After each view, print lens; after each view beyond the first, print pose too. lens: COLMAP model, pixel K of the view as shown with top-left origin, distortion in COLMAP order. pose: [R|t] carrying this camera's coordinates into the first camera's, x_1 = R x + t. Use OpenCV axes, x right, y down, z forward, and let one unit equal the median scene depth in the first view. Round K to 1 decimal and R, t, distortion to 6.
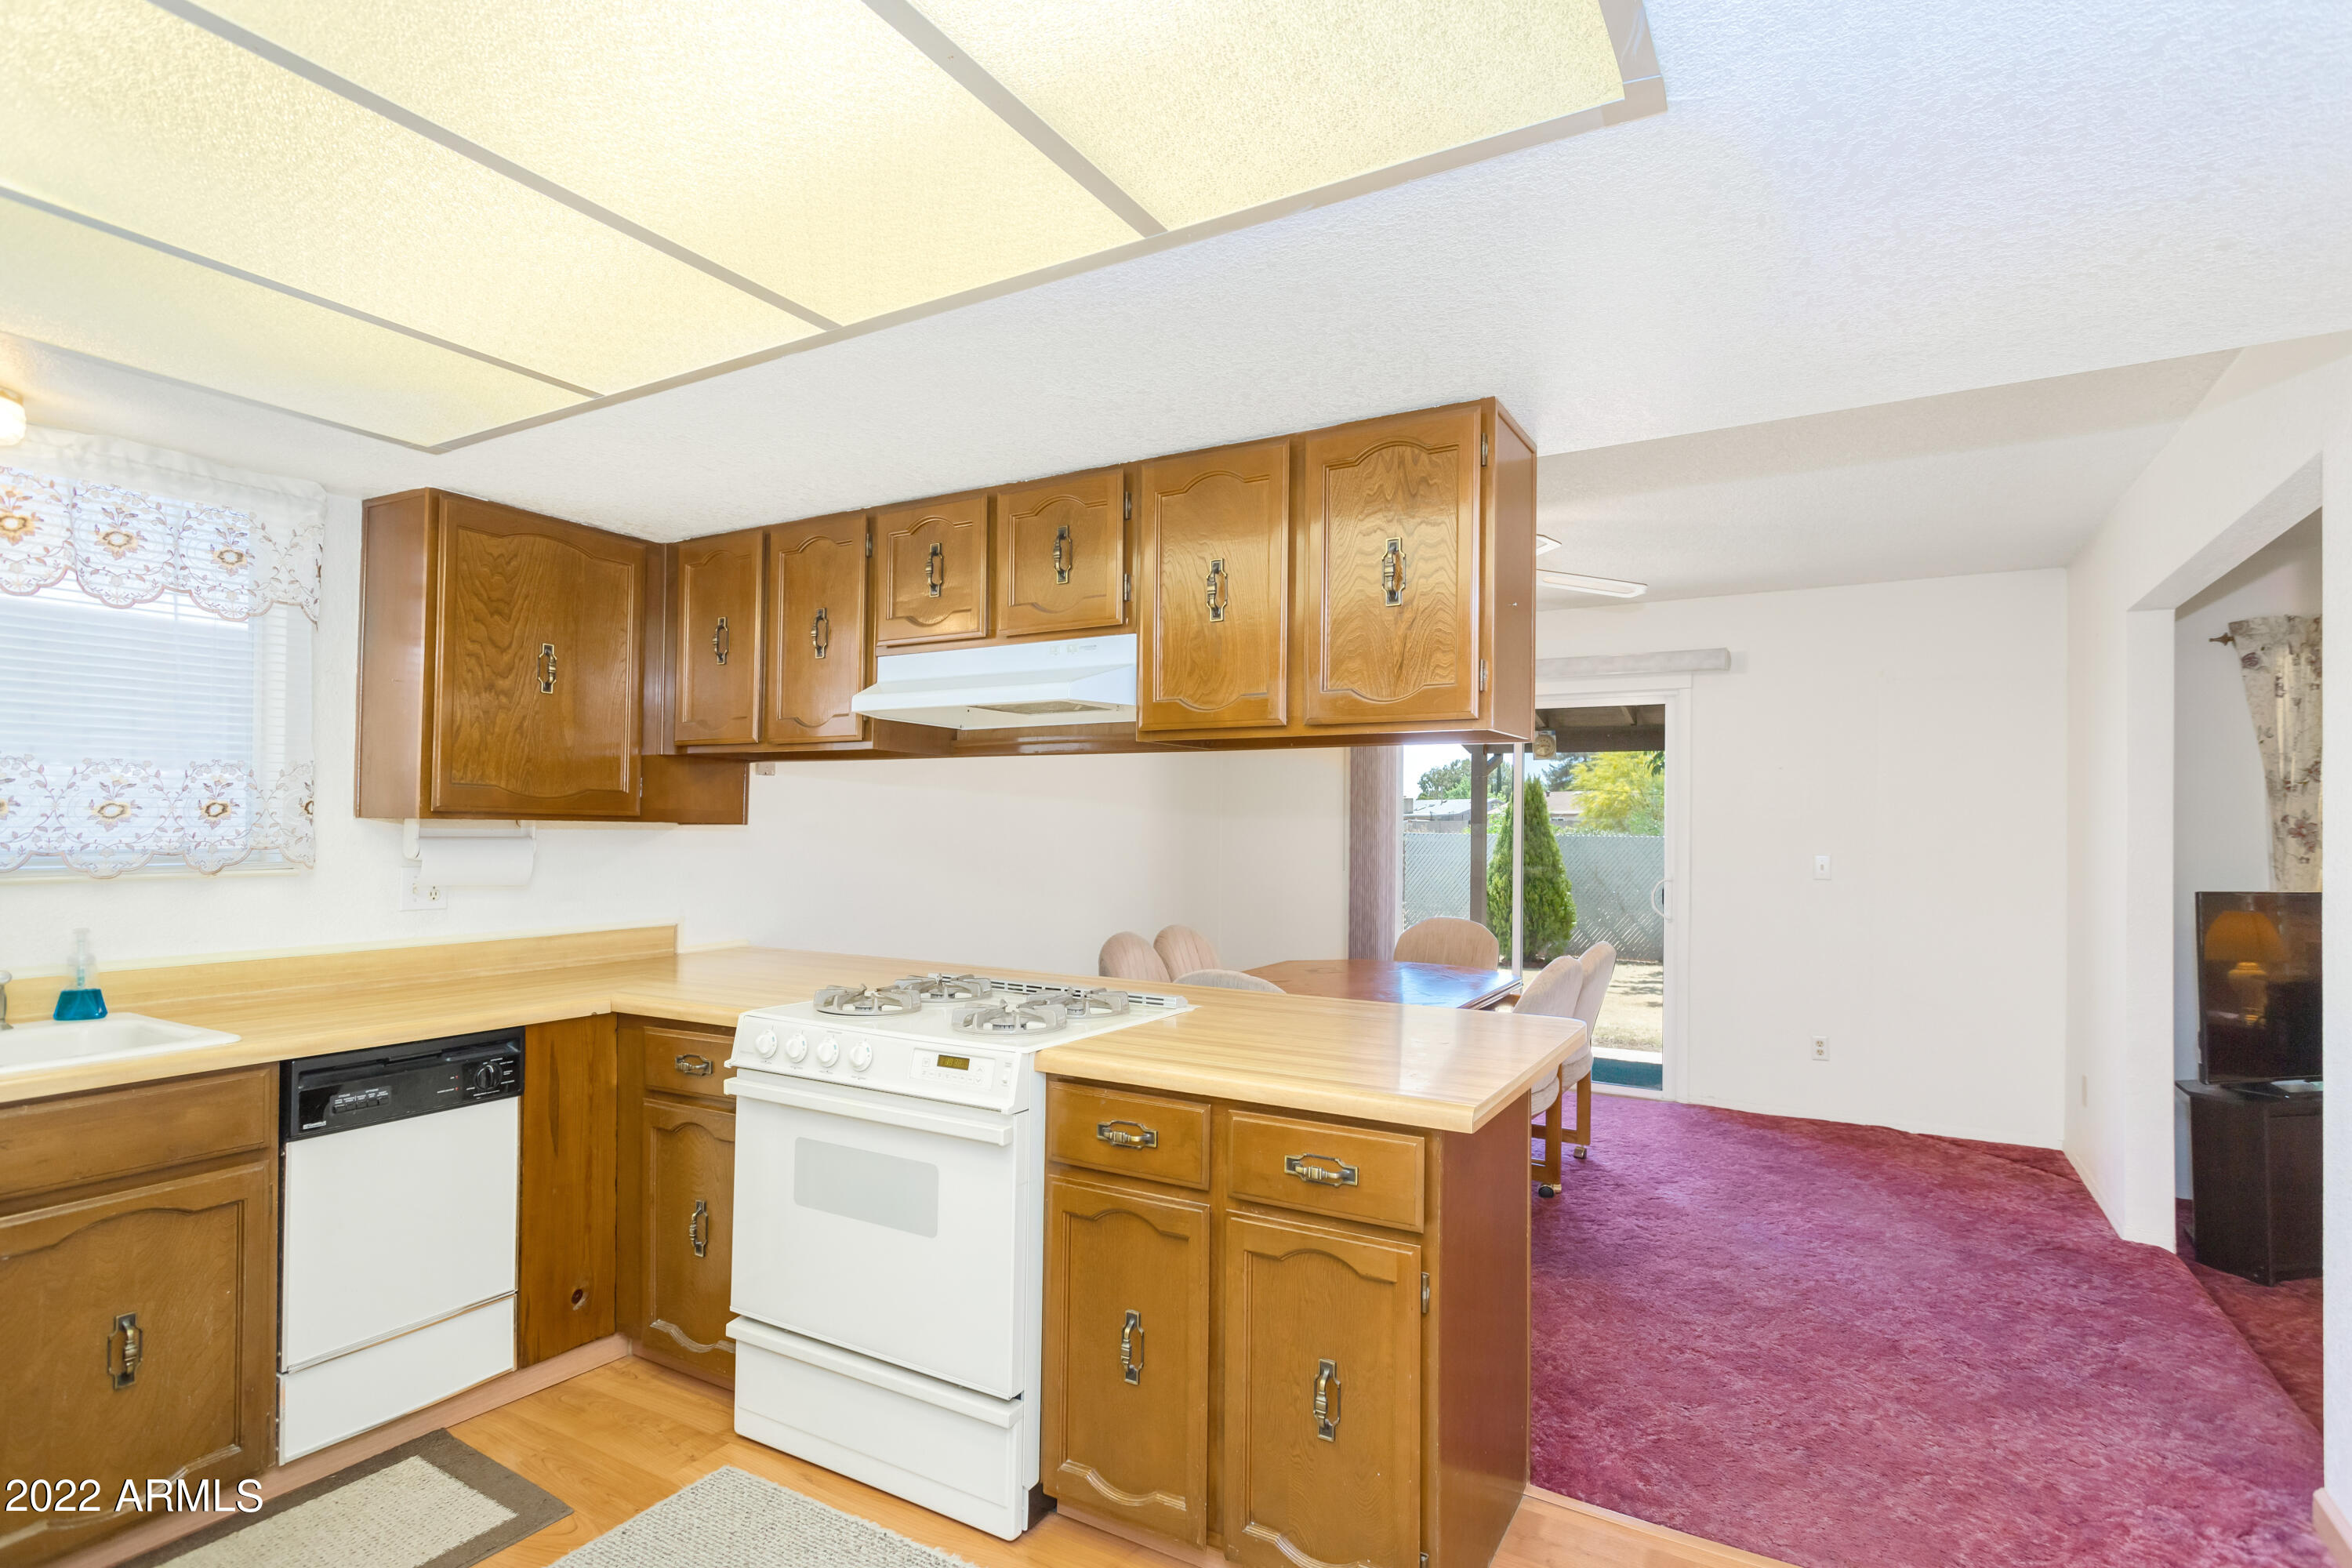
lens RADIAL K [[1143.5, 0, 1180.4], [0, 1143.5, 814.3], [0, 0, 1]] dist [0.005349, 0.001561]
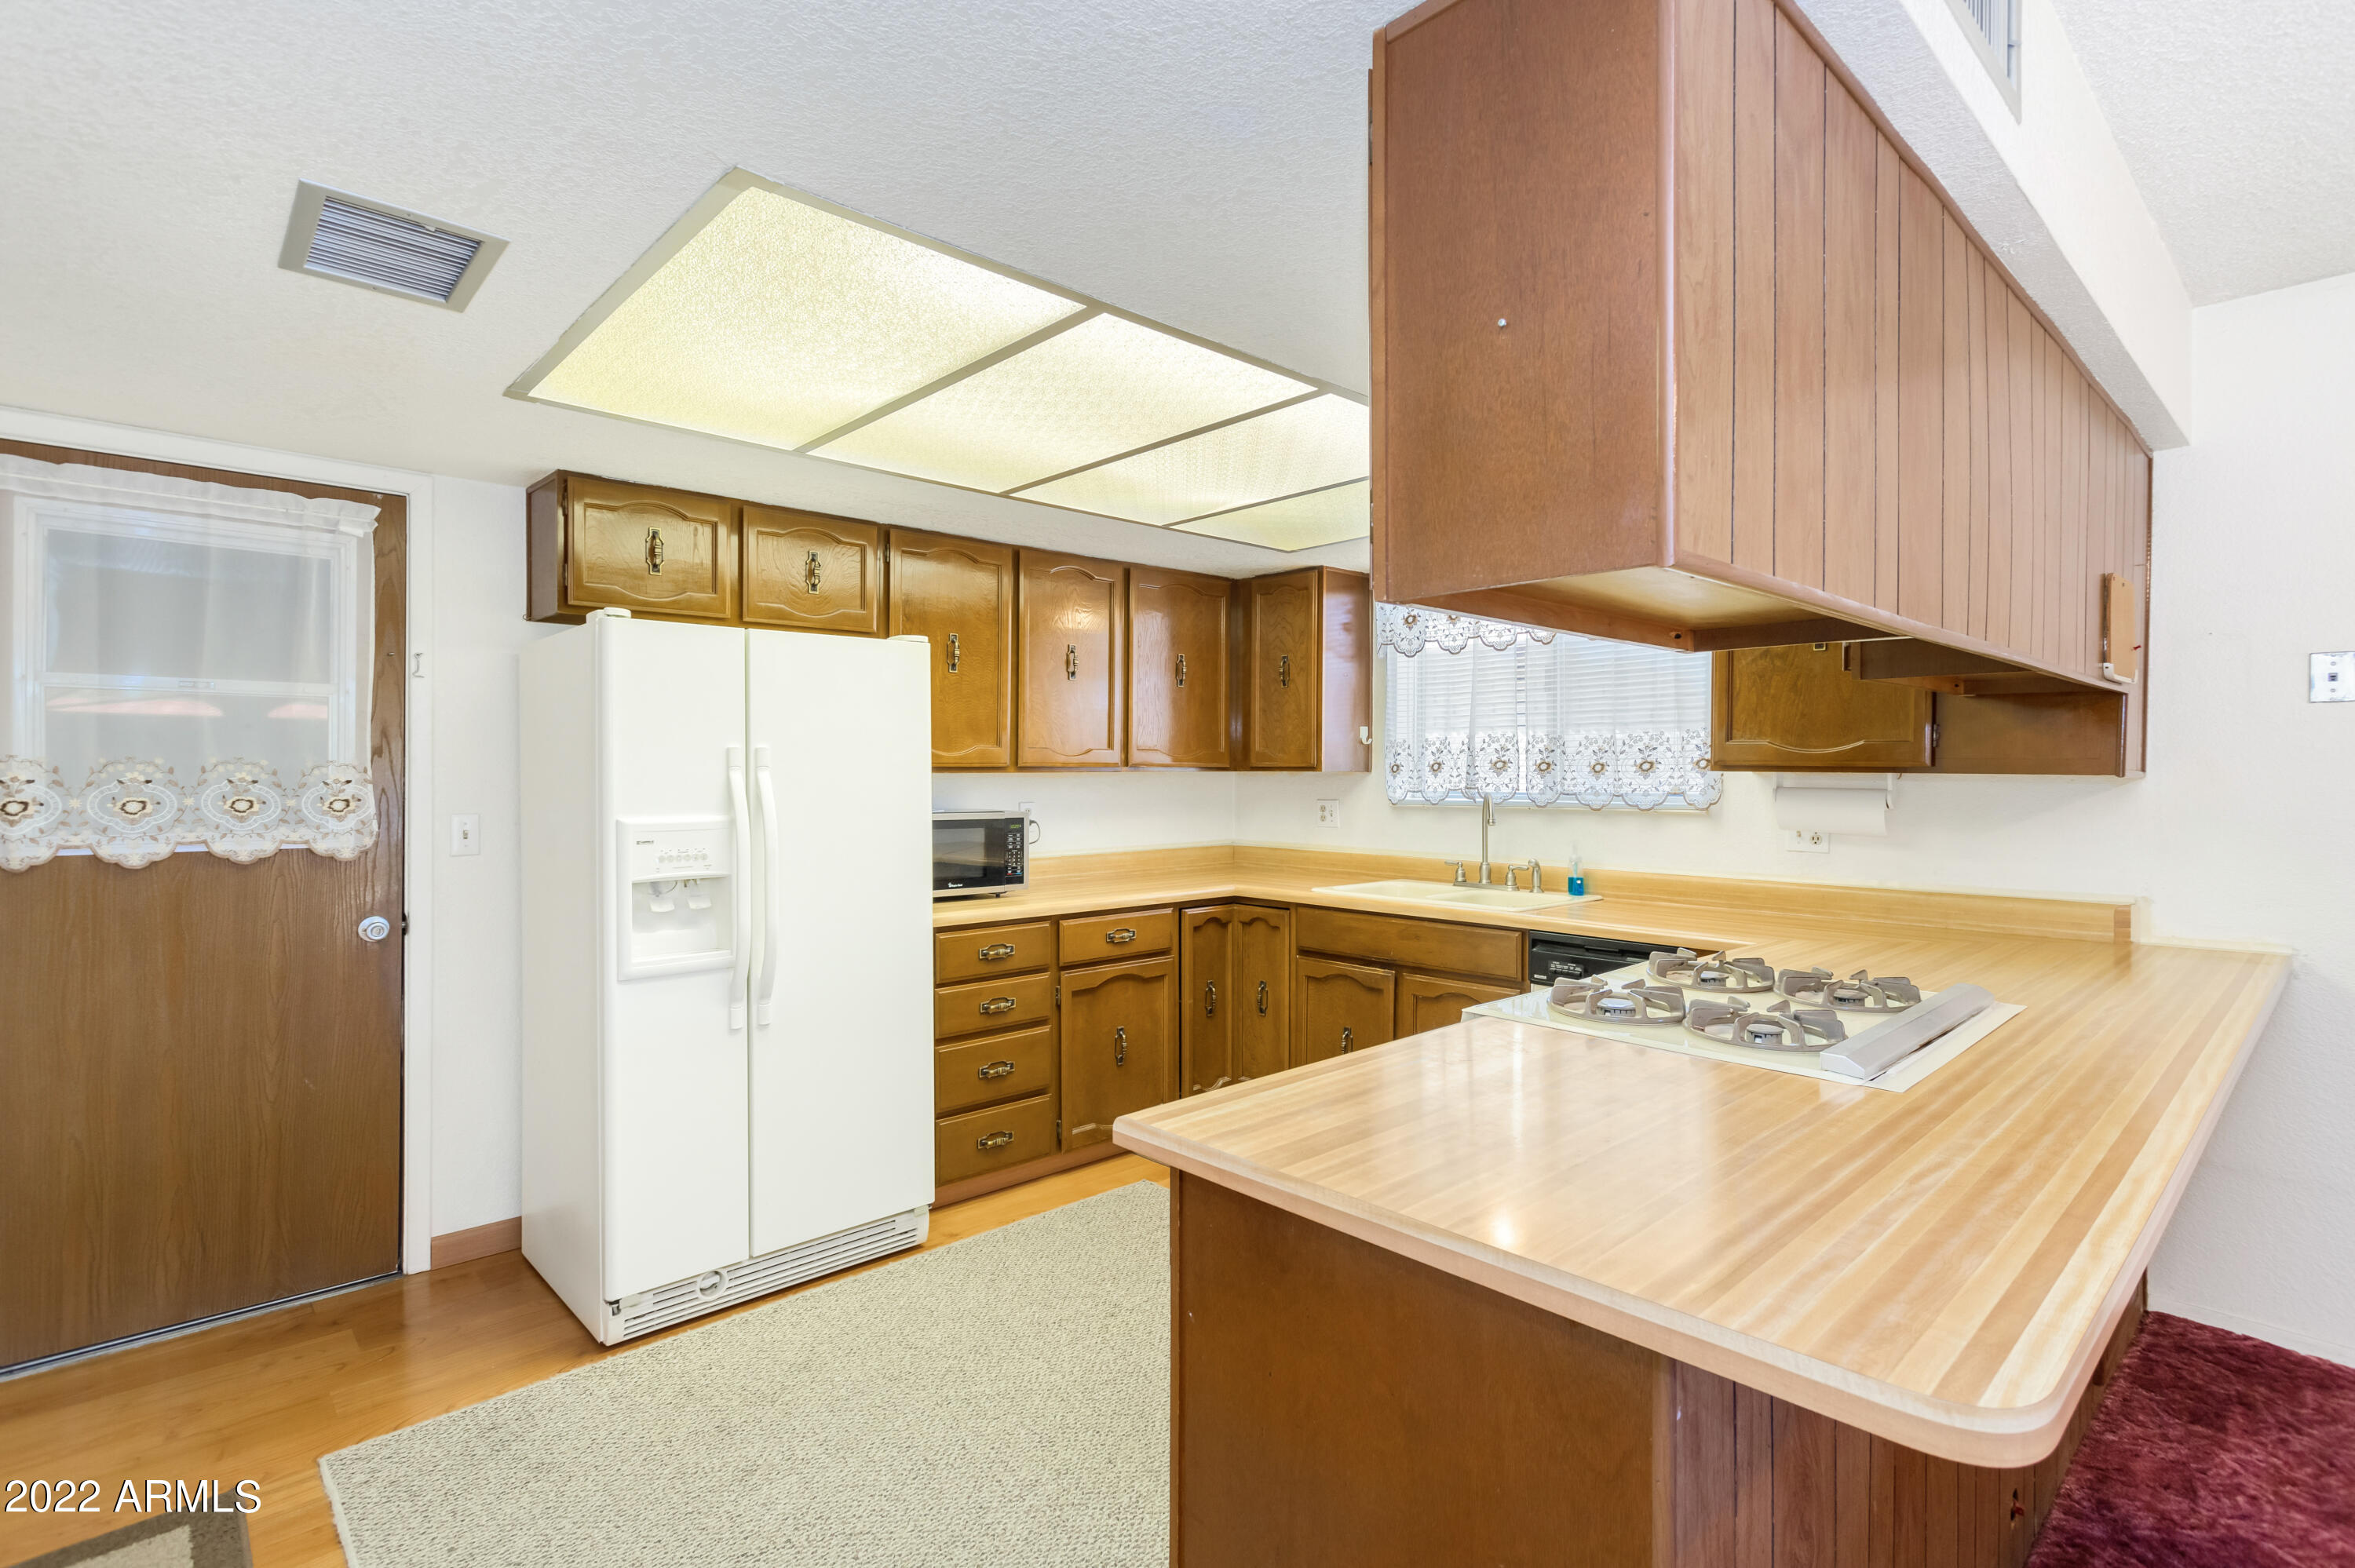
lens RADIAL K [[1118.2, 0, 1182.6], [0, 1118.2, 775.3], [0, 0, 1]] dist [0.002955, 0.000269]
pose [[-0.289334, -0.004143, -0.957219, 0.684533], [0.004746, 0.999972, -0.005763, 0.013078], [0.957216, -0.006210, -0.289307, 0.868826]]
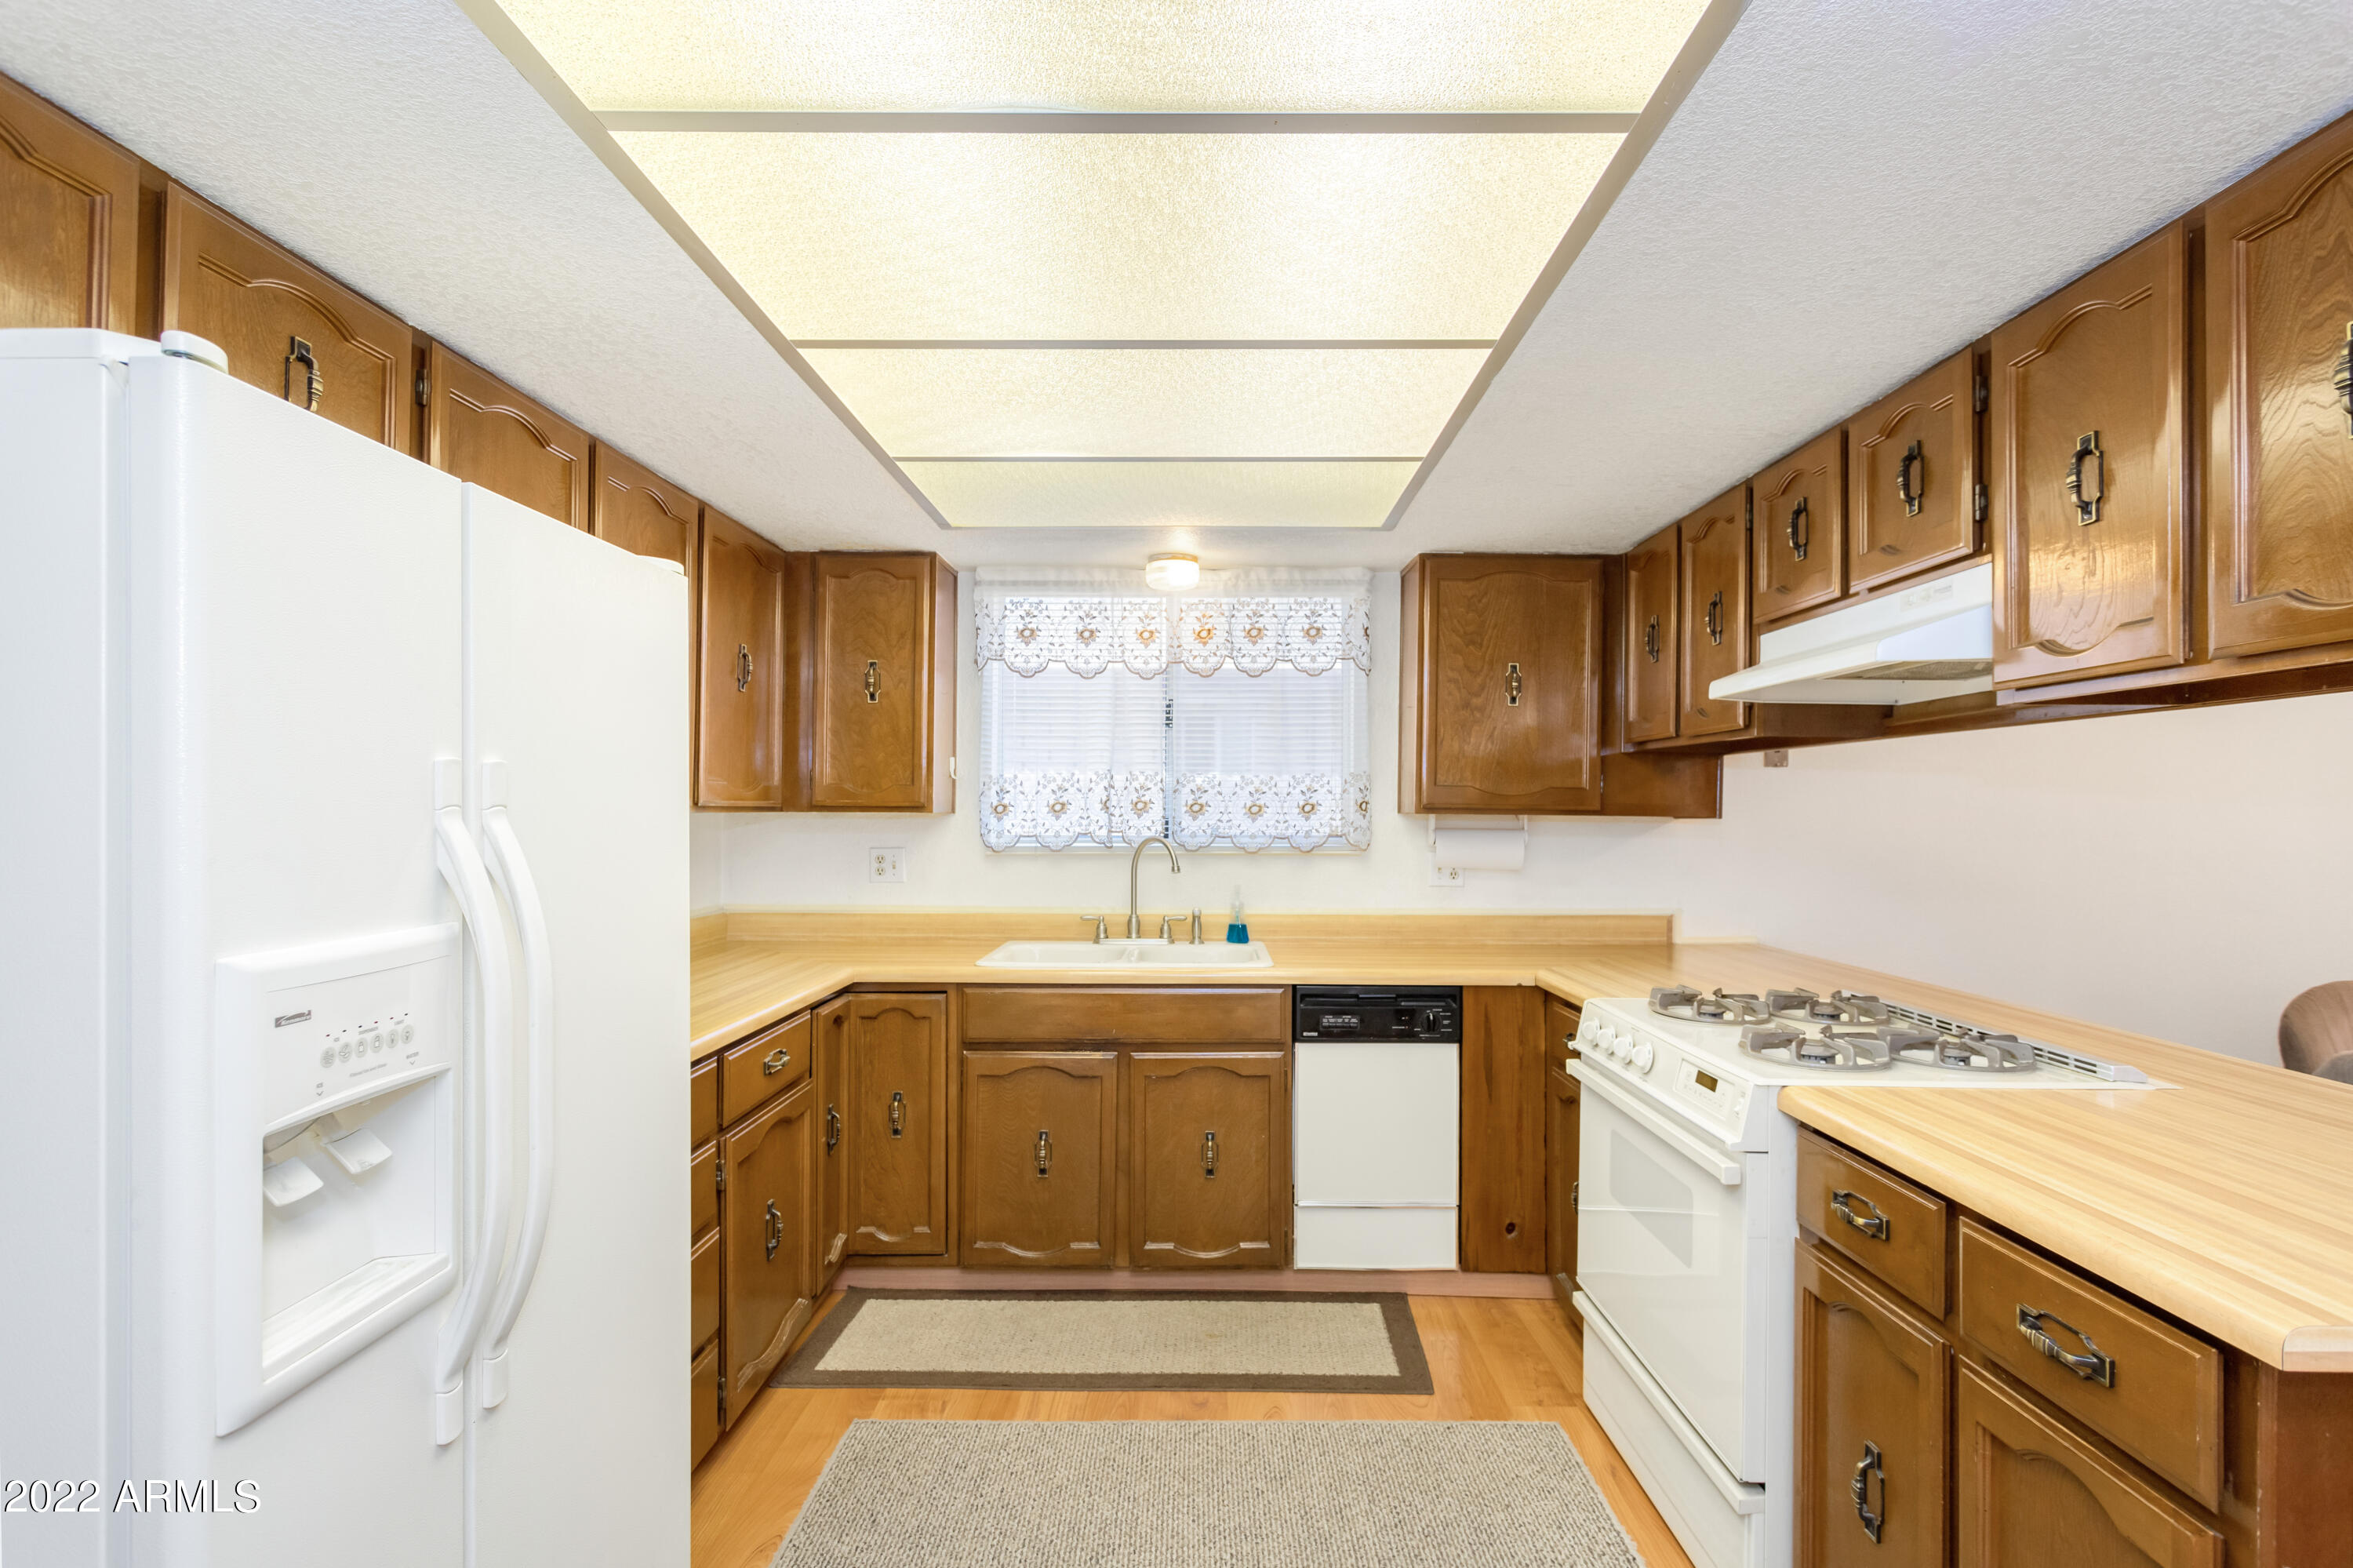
lens RADIAL K [[1112.4, 0, 1197.0], [0, 1112.4, 800.7], [0, 0, 1]] dist [-0.000905, 0.000104]
pose [[0.502210, -0.013719, -0.864637, 0.308455], [0.007004, 0.999906, -0.011798, 0.002383], [0.864718, -0.000131, 0.502258, 0.179630]]
